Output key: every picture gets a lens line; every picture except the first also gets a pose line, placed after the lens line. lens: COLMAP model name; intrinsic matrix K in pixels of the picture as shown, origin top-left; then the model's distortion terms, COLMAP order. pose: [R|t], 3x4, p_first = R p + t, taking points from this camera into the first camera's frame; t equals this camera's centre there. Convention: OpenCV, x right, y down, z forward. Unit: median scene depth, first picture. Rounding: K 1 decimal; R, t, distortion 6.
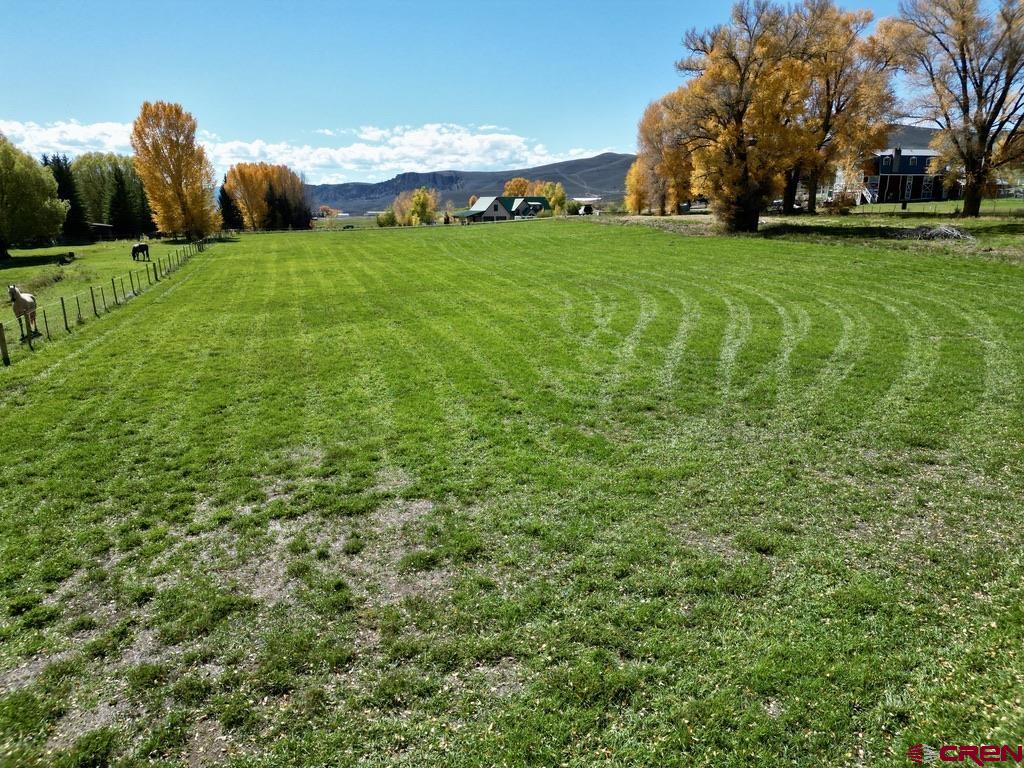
lens RADIAL K [[711.3, 0, 507.7], [0, 711.3, 383.1], [0, 0, 1]] dist [0.085446, -0.087965]
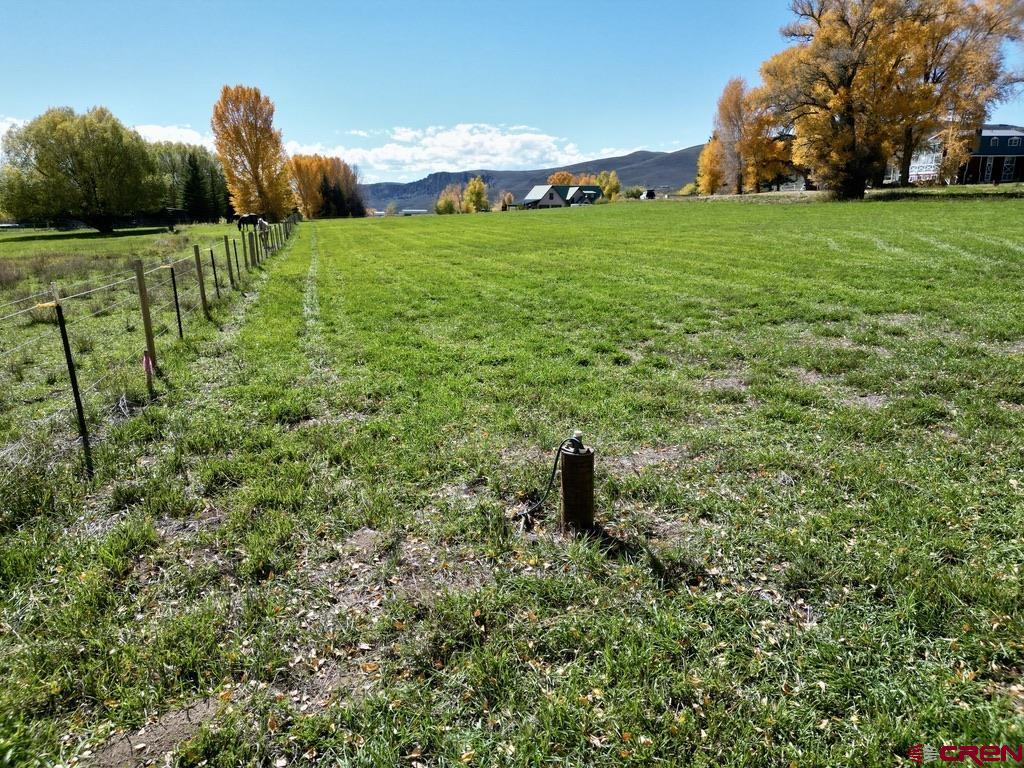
lens RADIAL K [[711.3, 0, 507.7], [0, 711.3, 383.1], [0, 0, 1]] dist [0.085446, -0.087965]
pose [[0.999175, 0.008125, -0.039791, -0.035388], [-0.008124, 0.999967, 0.000177, 0.015394], [0.039791, 0.000147, 0.999208, 0.000069]]
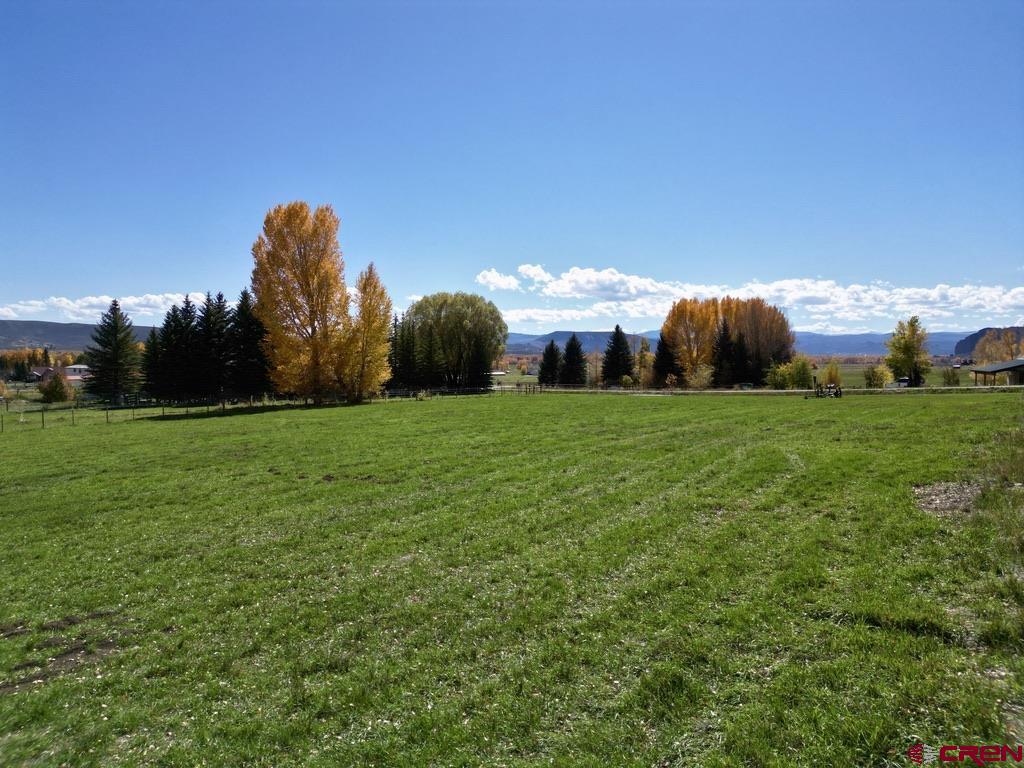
lens RADIAL K [[708.5, 0, 507.7], [0, 708.5, 387.3], [0, 0, 1]] dist [0.092643, -0.101154]
pose [[0.653813, 0.037665, -0.755718, 0.114853], [-0.181133, 0.977512, -0.107989, -0.122737], [0.734656, 0.207490, 0.645932, 0.494414]]
